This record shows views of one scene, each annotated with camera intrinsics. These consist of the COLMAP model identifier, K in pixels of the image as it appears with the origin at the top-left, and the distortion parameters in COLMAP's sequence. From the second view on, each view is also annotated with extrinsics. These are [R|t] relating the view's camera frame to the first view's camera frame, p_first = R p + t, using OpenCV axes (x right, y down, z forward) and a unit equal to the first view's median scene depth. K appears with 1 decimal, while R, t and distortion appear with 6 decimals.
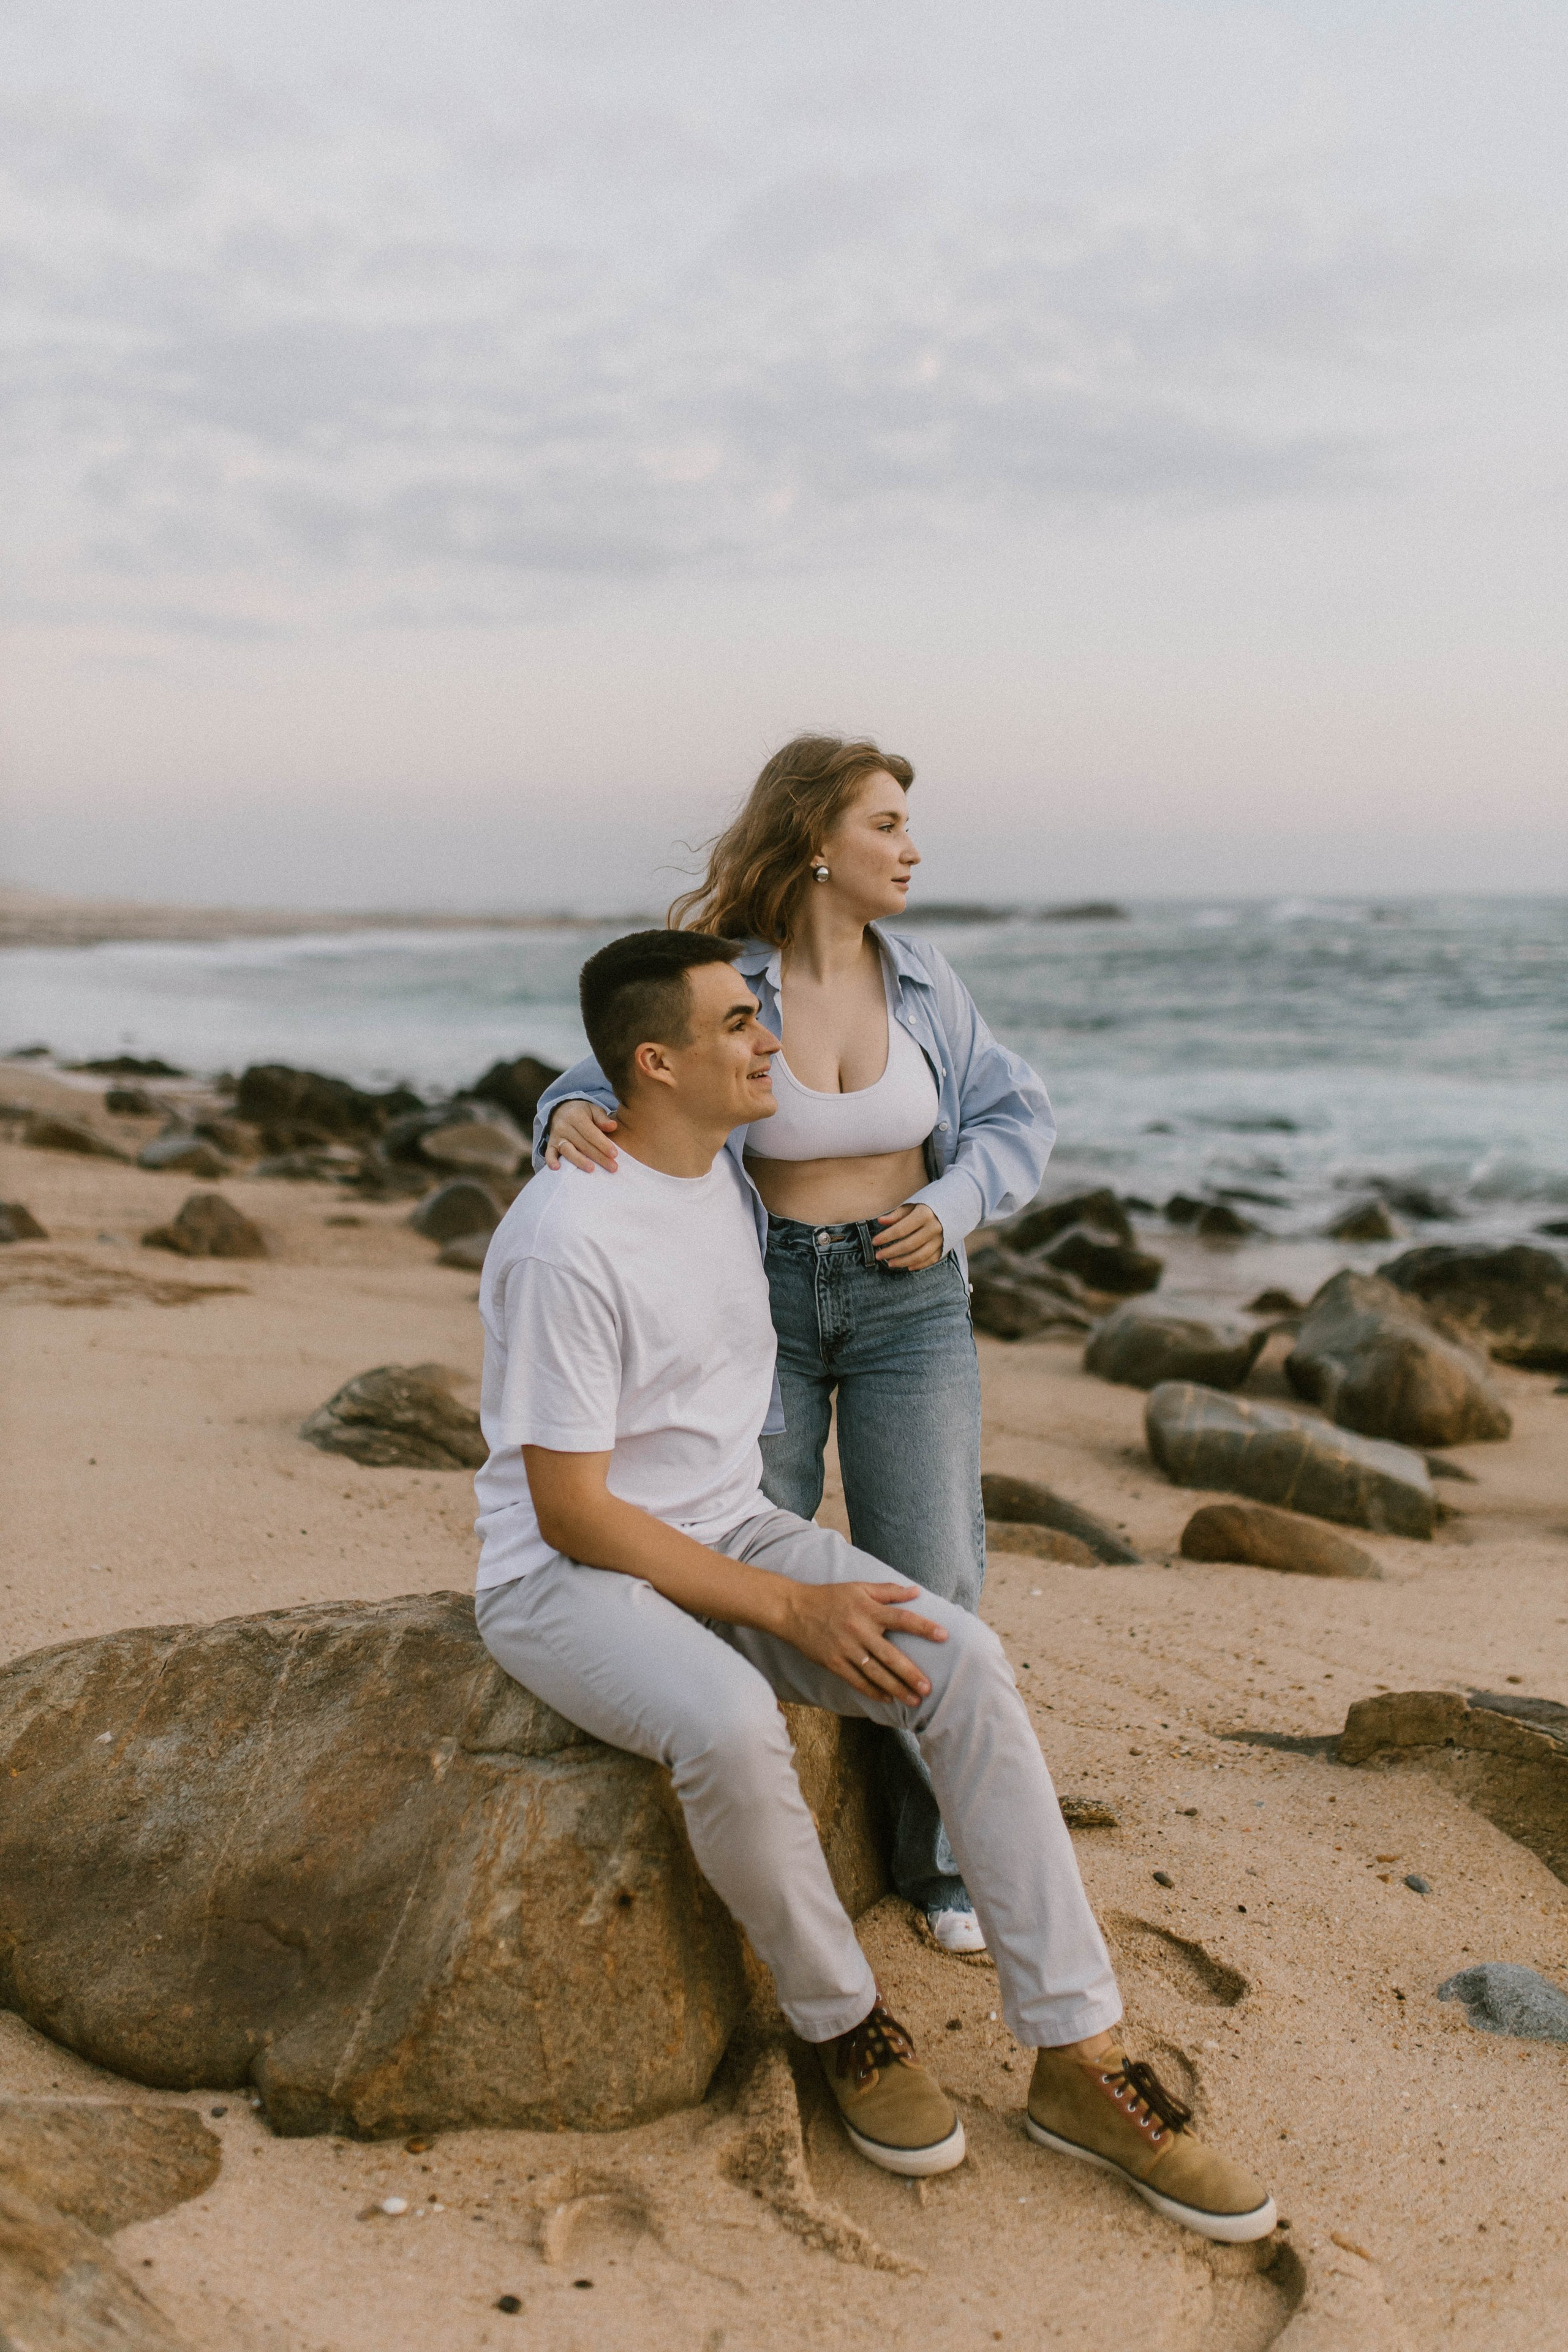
lens RADIAL K [[2187.9, 0, 772.4], [0, 2187.9, 1183.2], [0, 0, 1]] dist [0.097483, 0.033140]
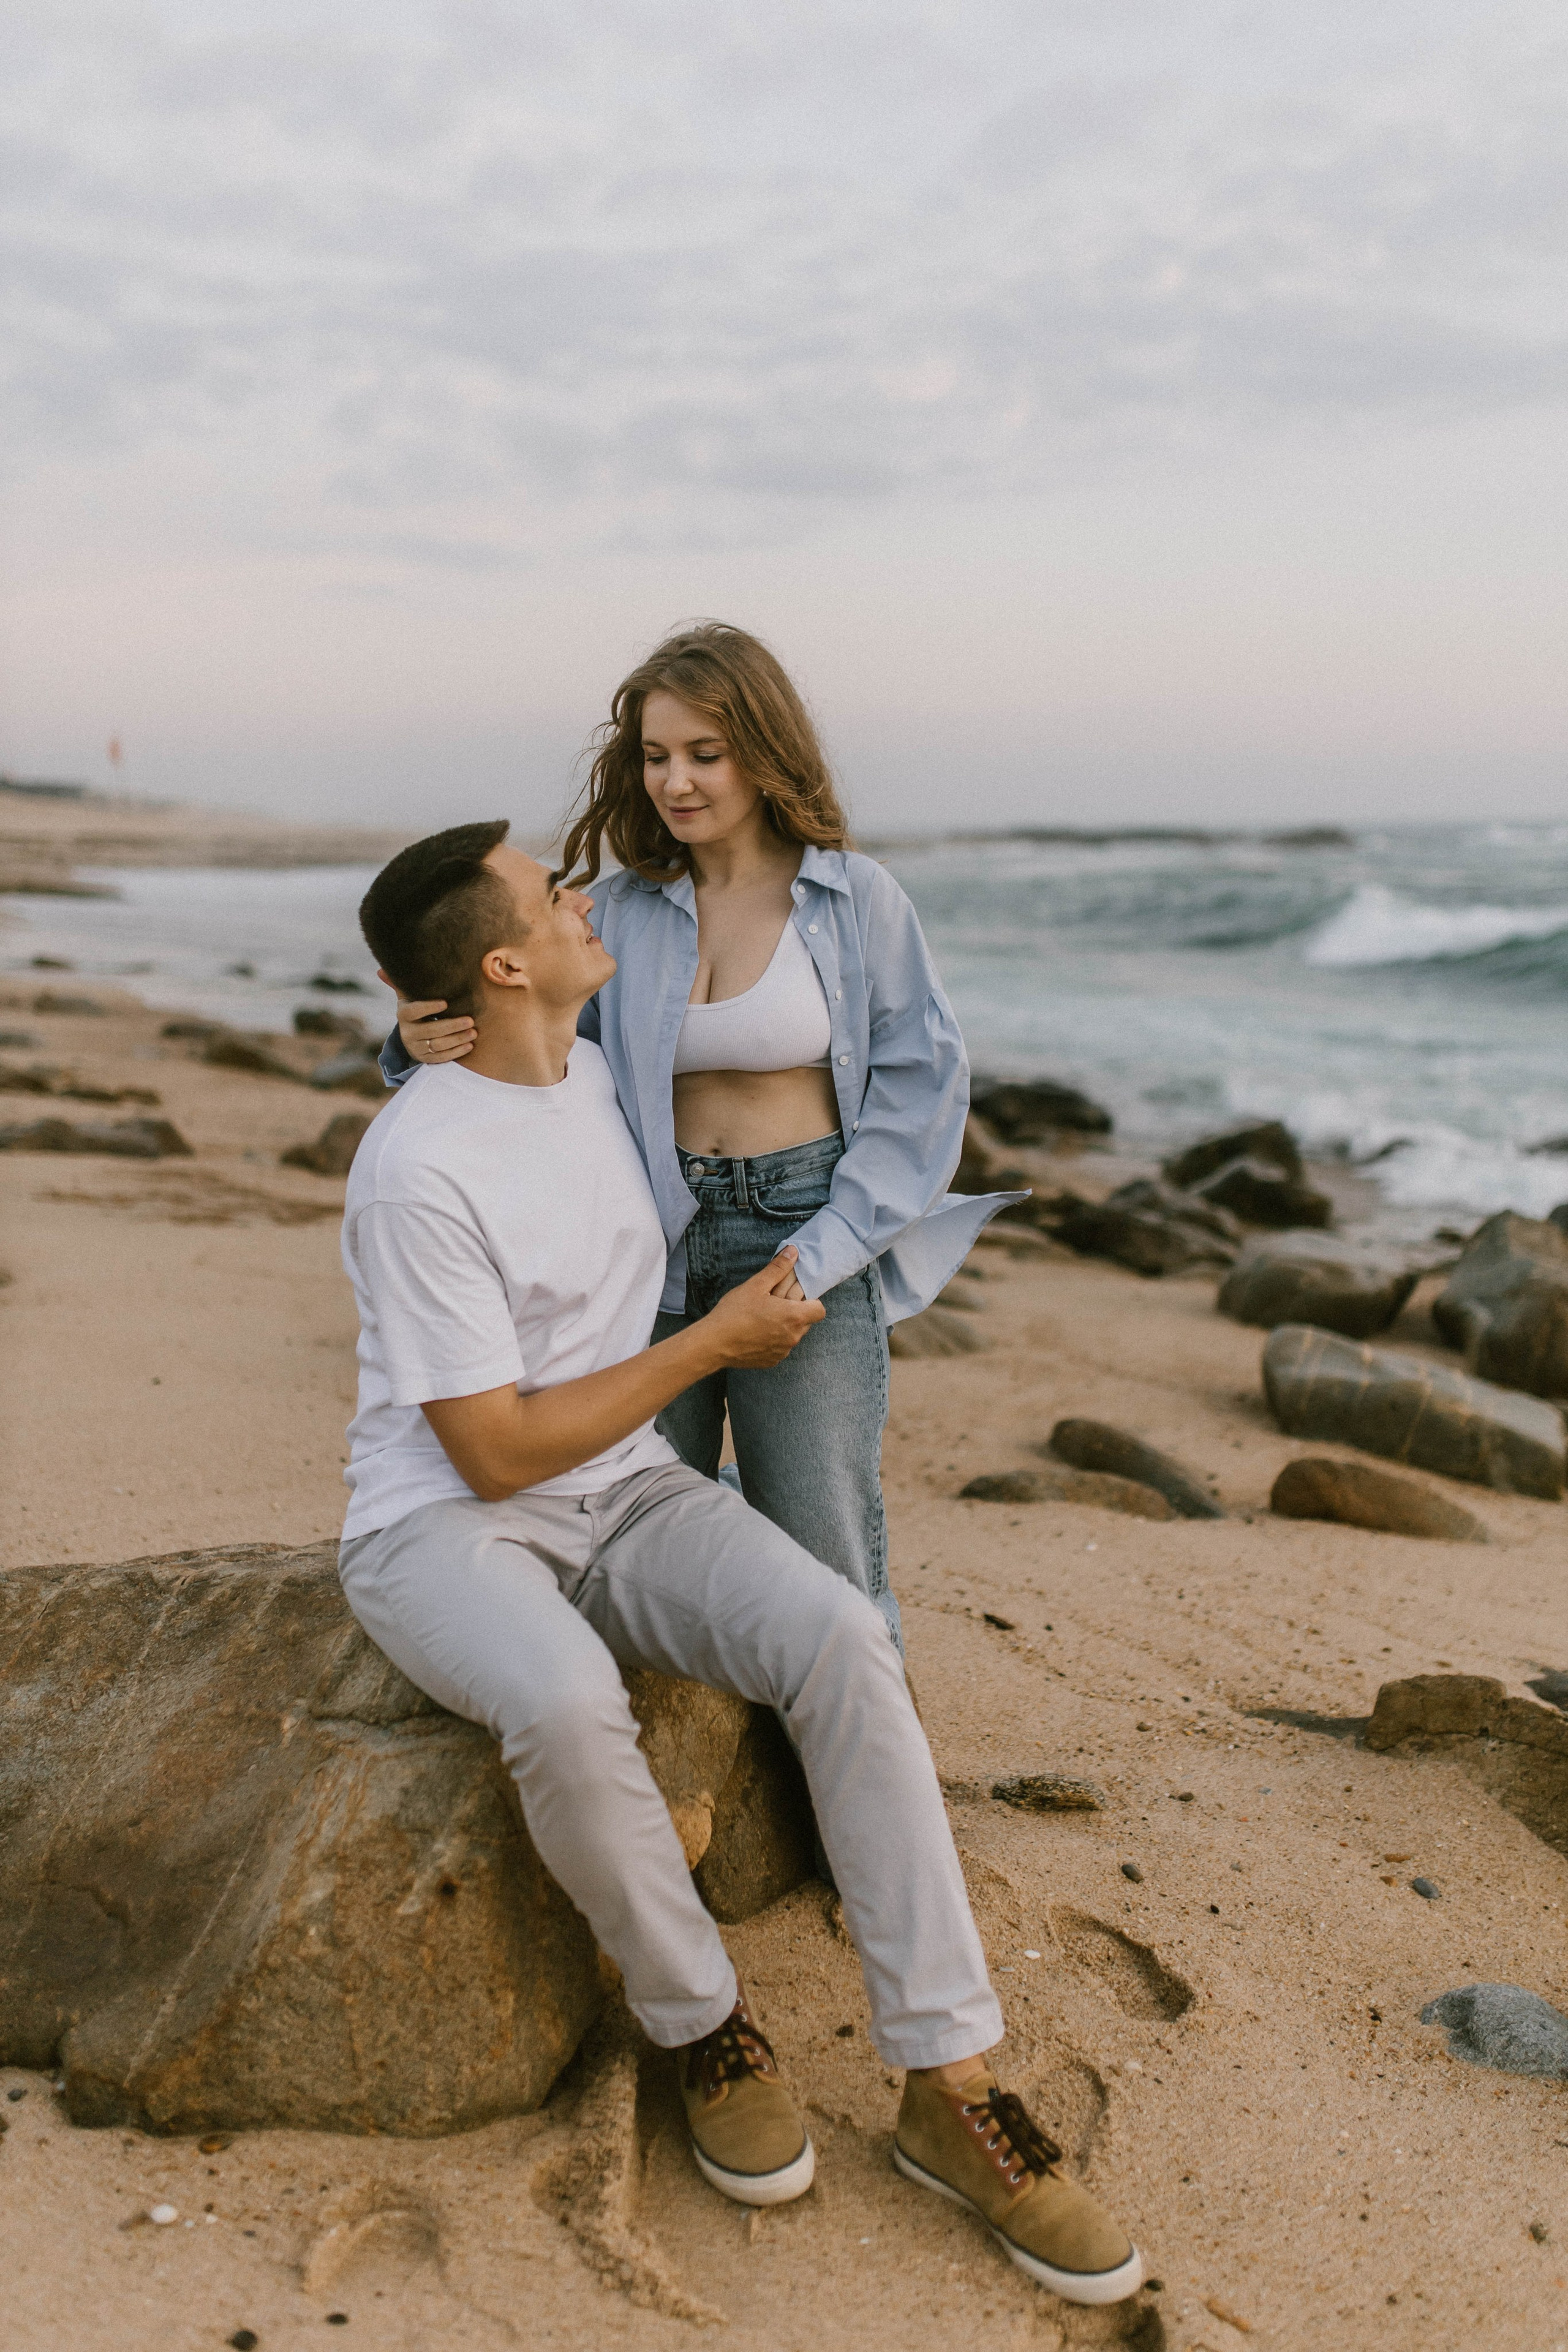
lens RADIAL K [[2187.9, 0, 772.4], [0, 2187.9, 1183.2], [0, 0, 1]] dist [0.097483, 0.033140]
pose [[0.995410, 0.016775, -0.094225, 0.128390], [-0.013641, 0.999335, 0.033808, 0.000035], [0.094729, -0.032367, 0.994977, 0.097087]]
